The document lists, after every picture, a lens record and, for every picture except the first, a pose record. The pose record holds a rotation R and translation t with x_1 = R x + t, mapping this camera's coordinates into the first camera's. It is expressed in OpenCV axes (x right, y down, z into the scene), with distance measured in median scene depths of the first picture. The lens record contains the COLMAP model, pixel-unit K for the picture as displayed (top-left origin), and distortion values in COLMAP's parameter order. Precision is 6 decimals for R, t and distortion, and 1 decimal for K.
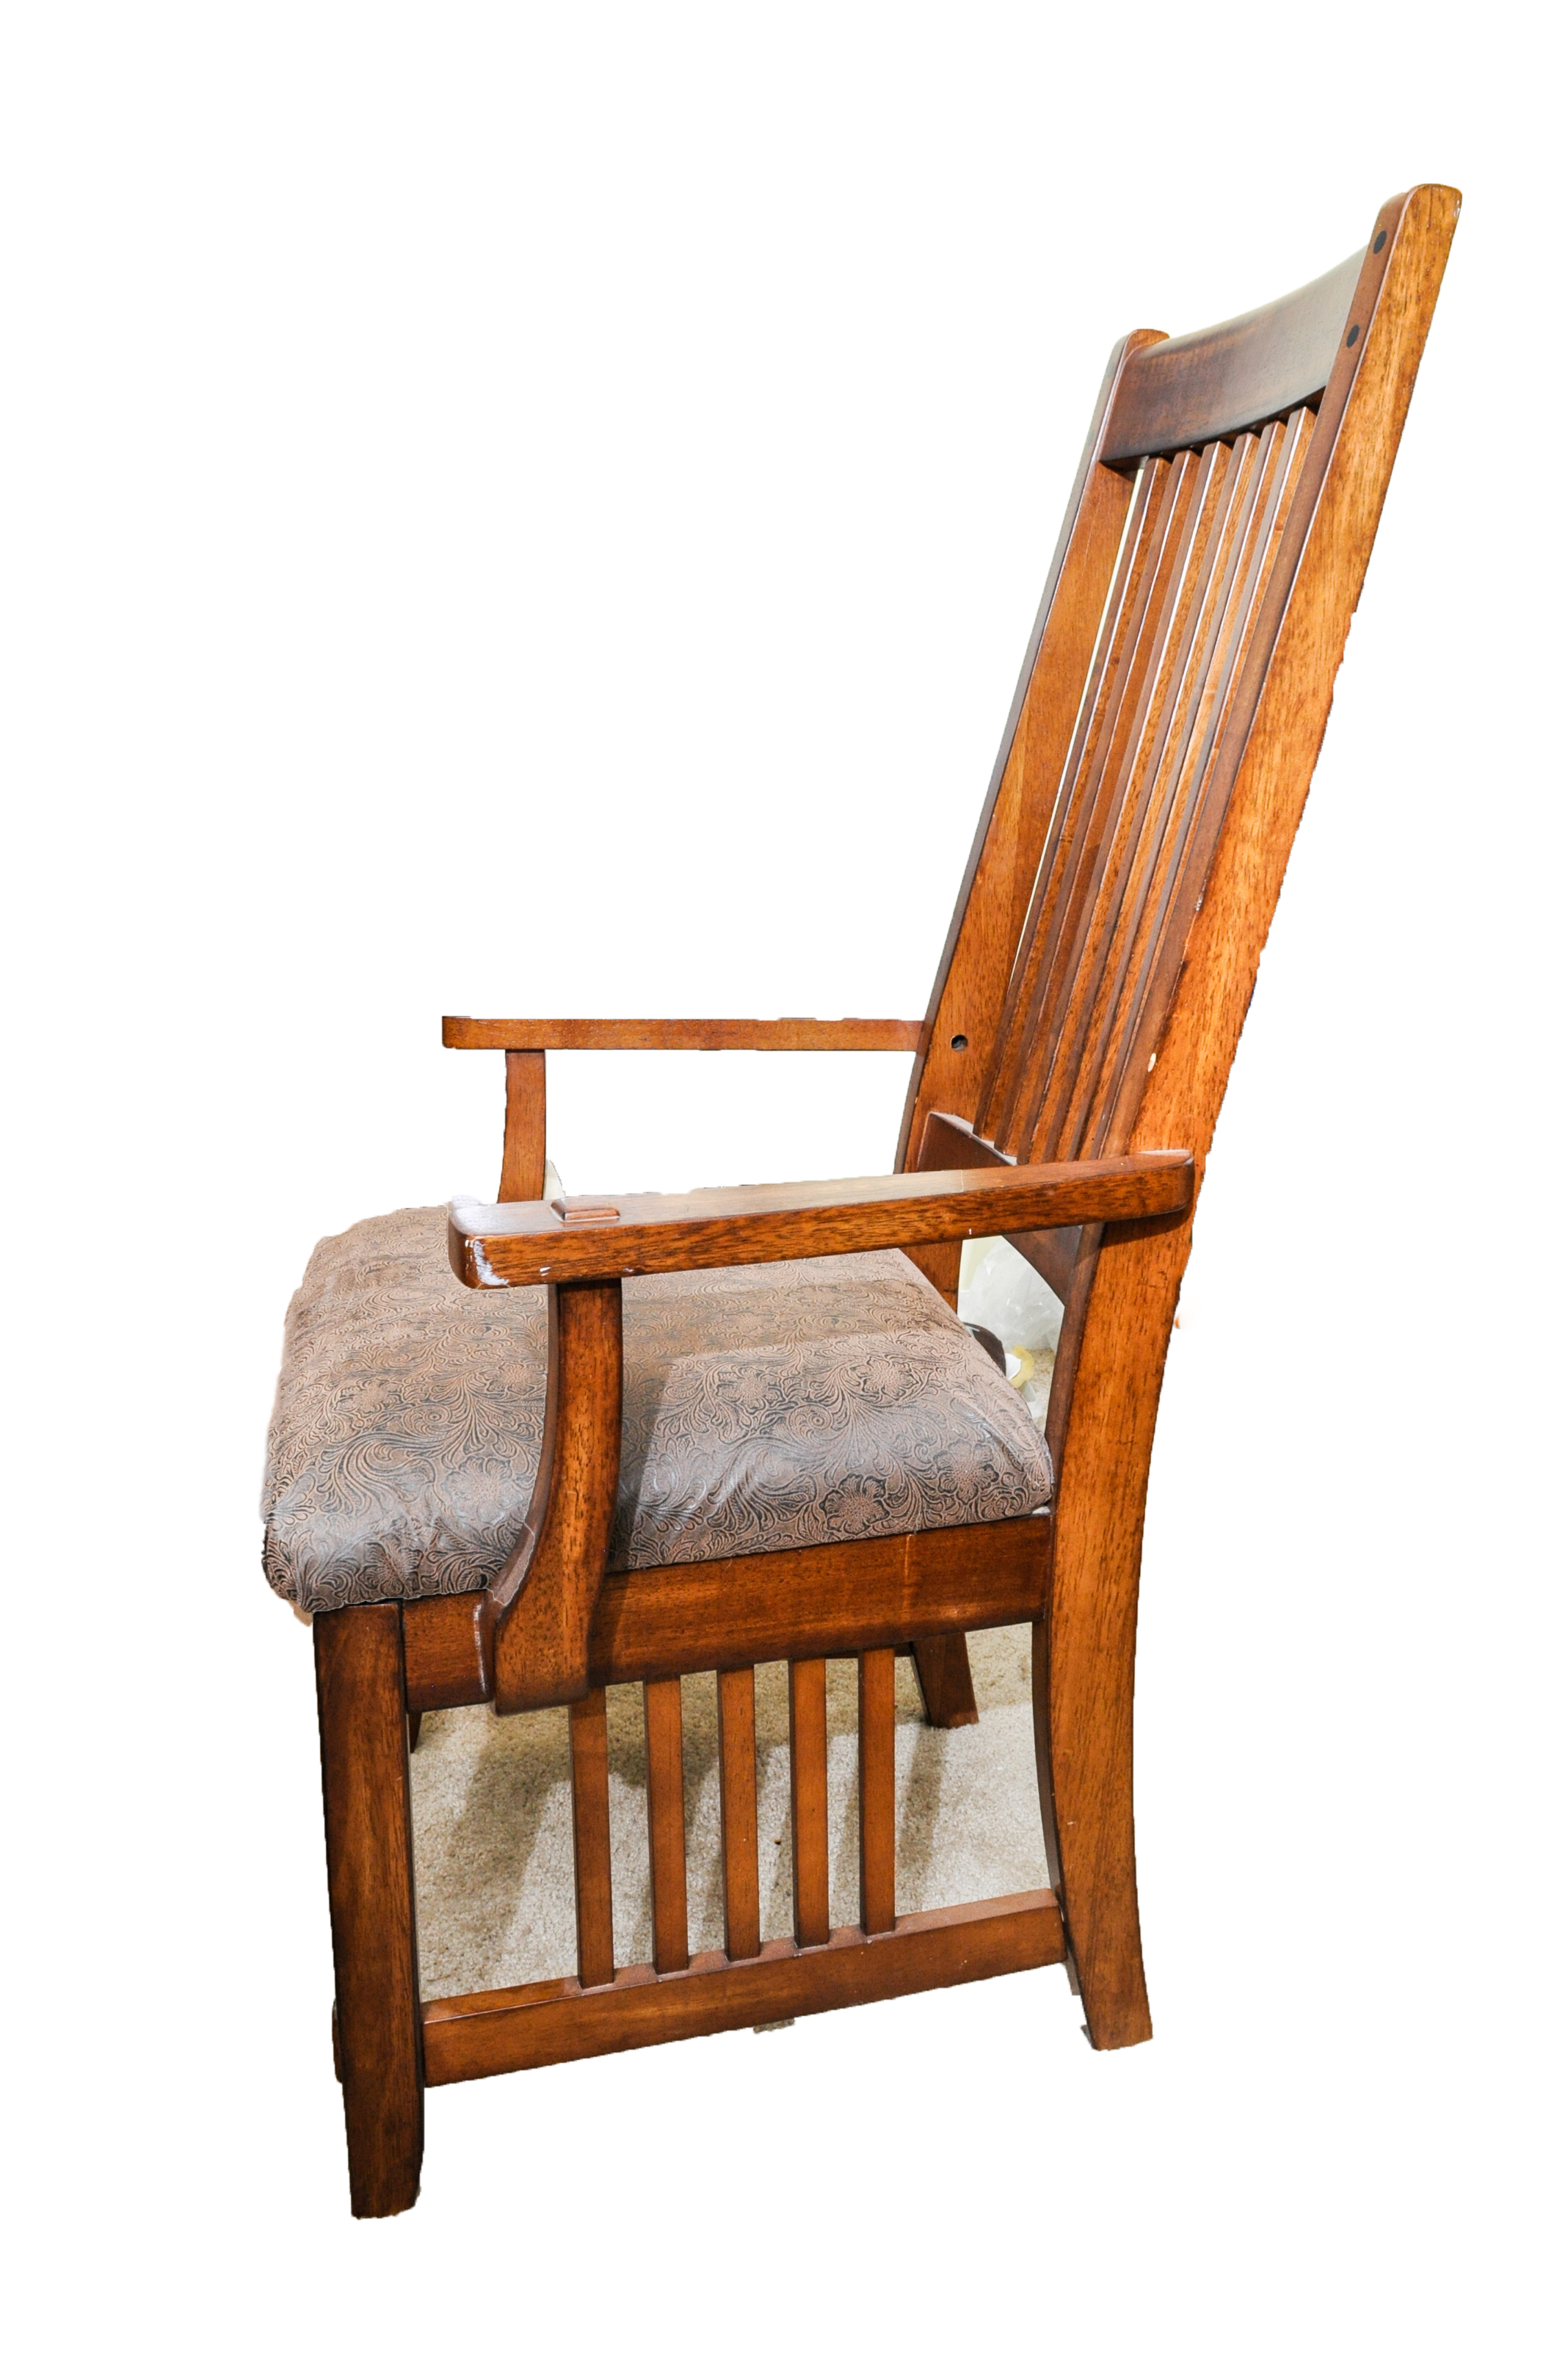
lens RADIAL K [[1856.8, 0, 784.0], [0, 1856.8, 1180.5], [0, 0, 1]] dist [-0.094847, 0.000530]
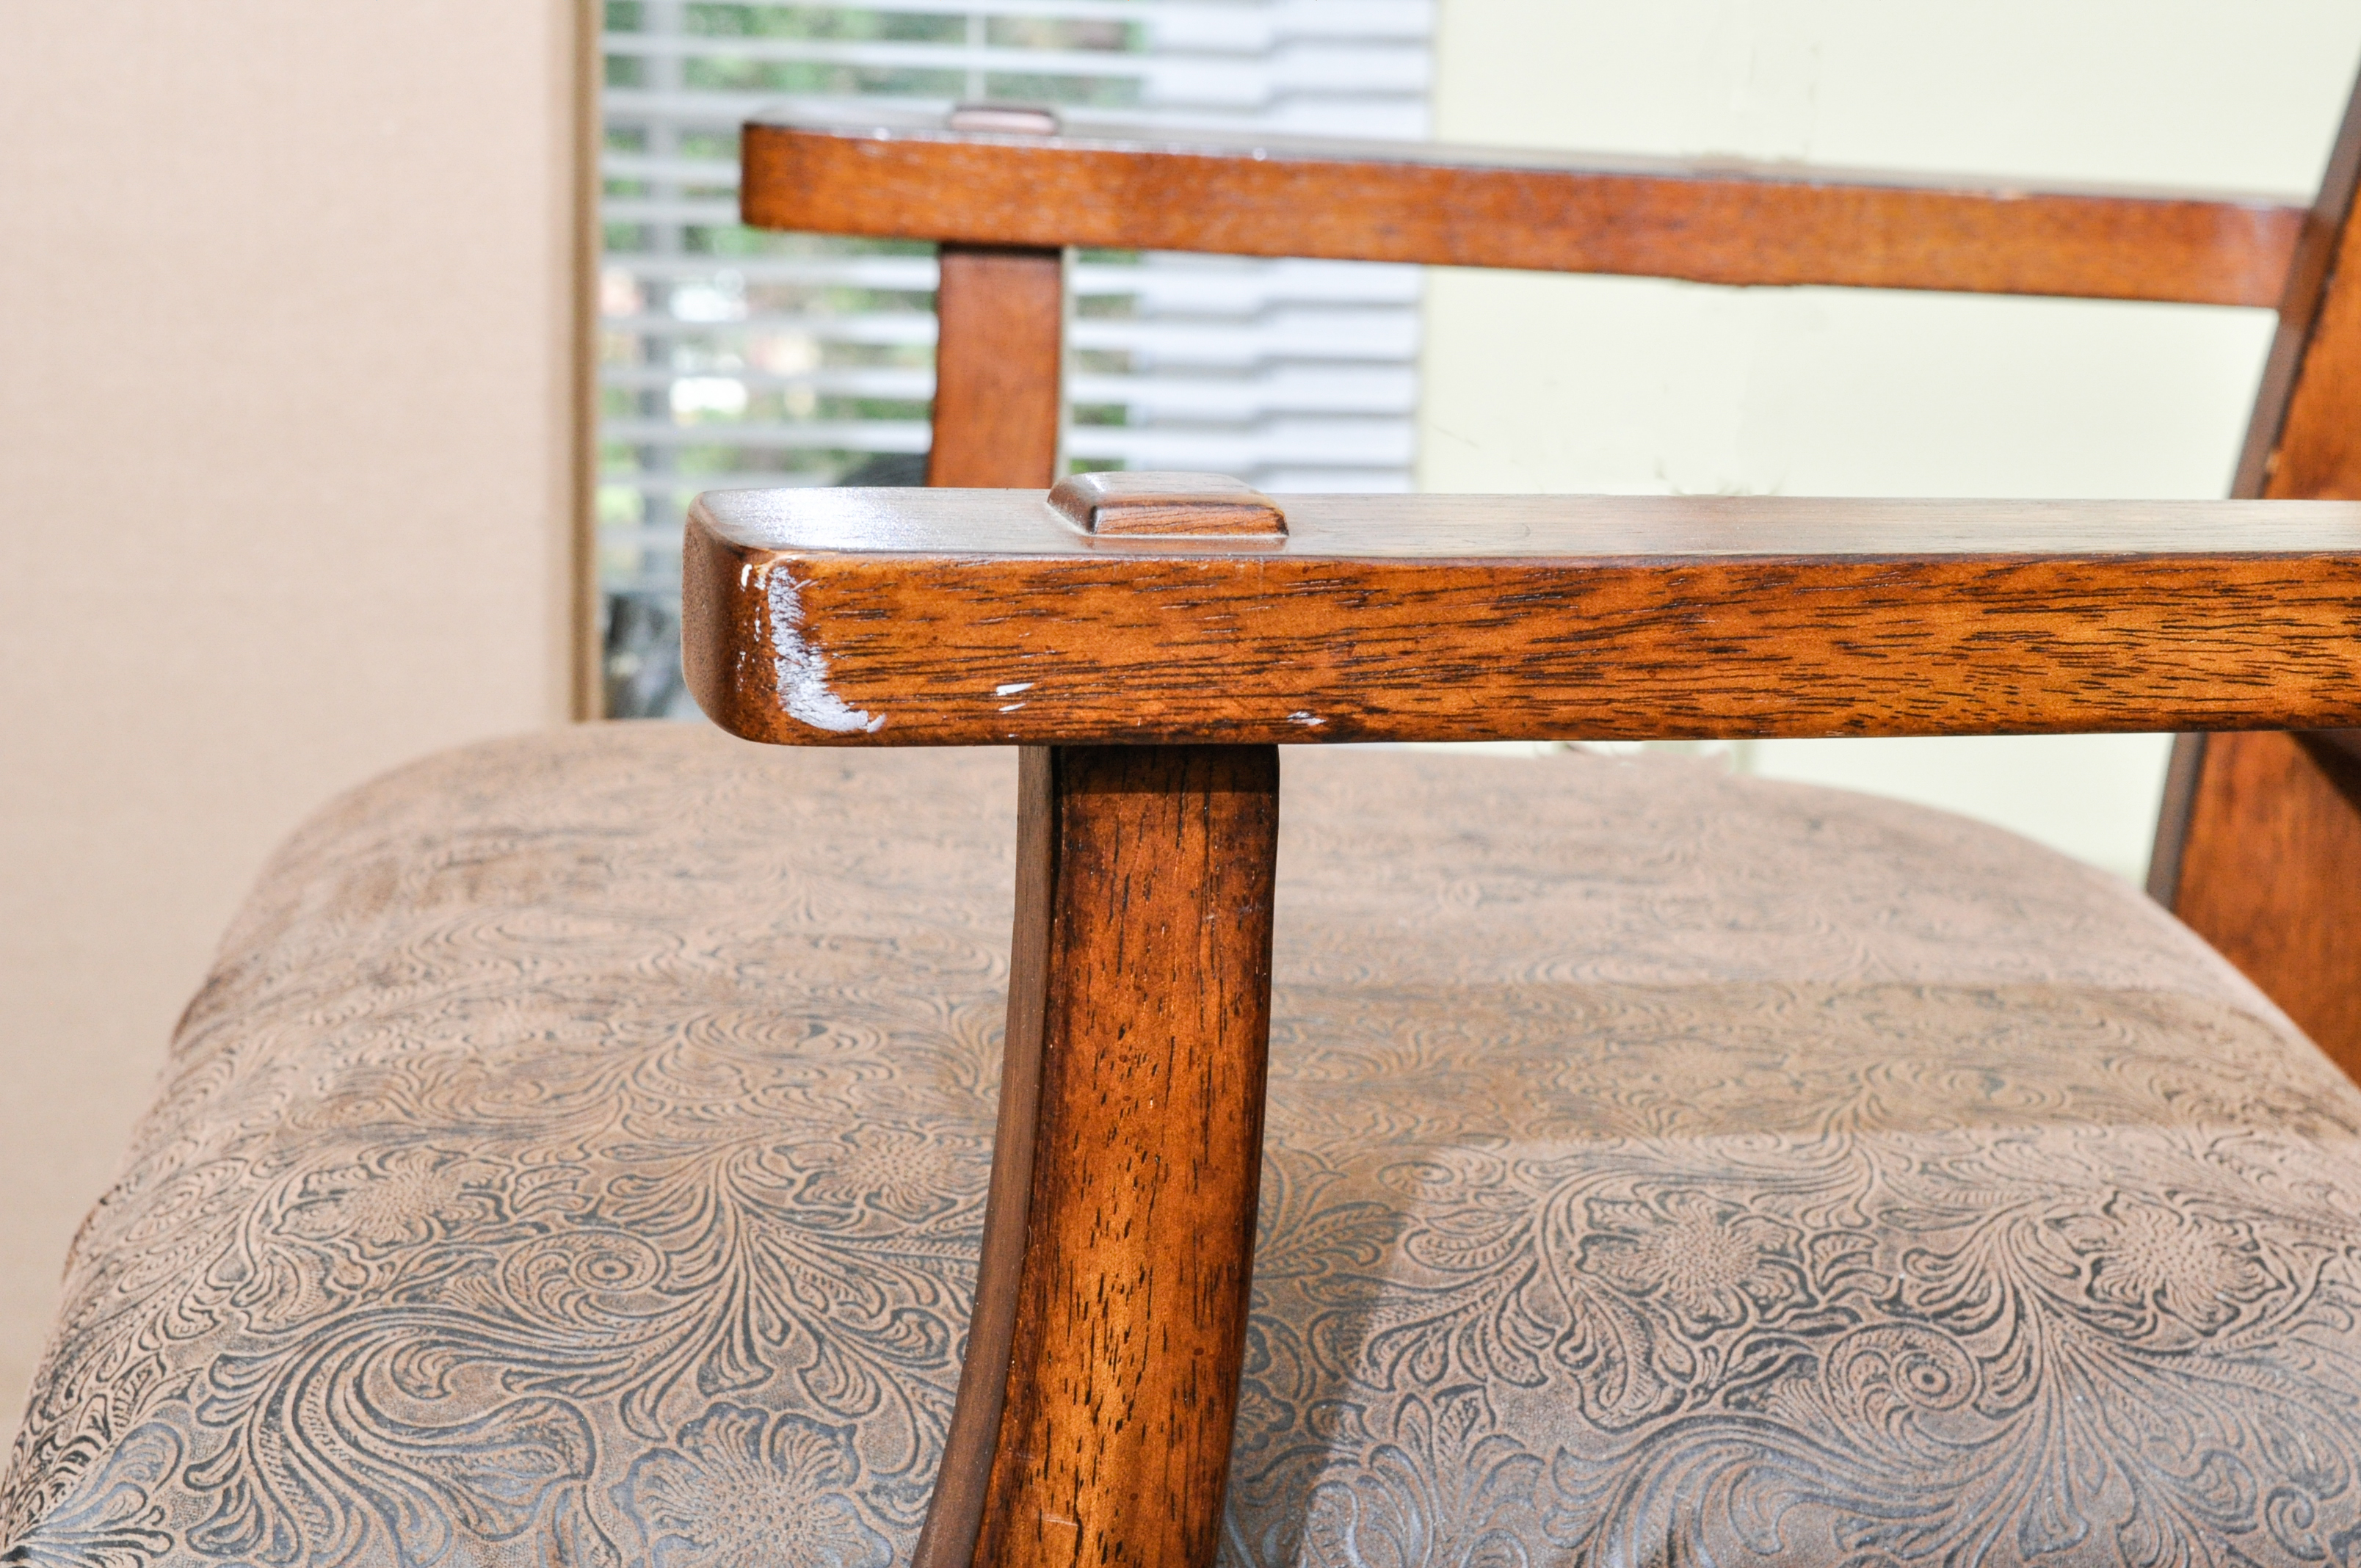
lens RADIAL K [[5386.7, 0, 1180.5], [0, 5386.7, 784.0], [0, 0, 1]] dist [0.086307, -0.070147]
pose [[0.992925, 0.053841, -0.105839, -0.014598], [-0.058460, 0.997446, -0.041033, 0.087969], [0.103360, 0.046930, 0.993536, 0.172157]]
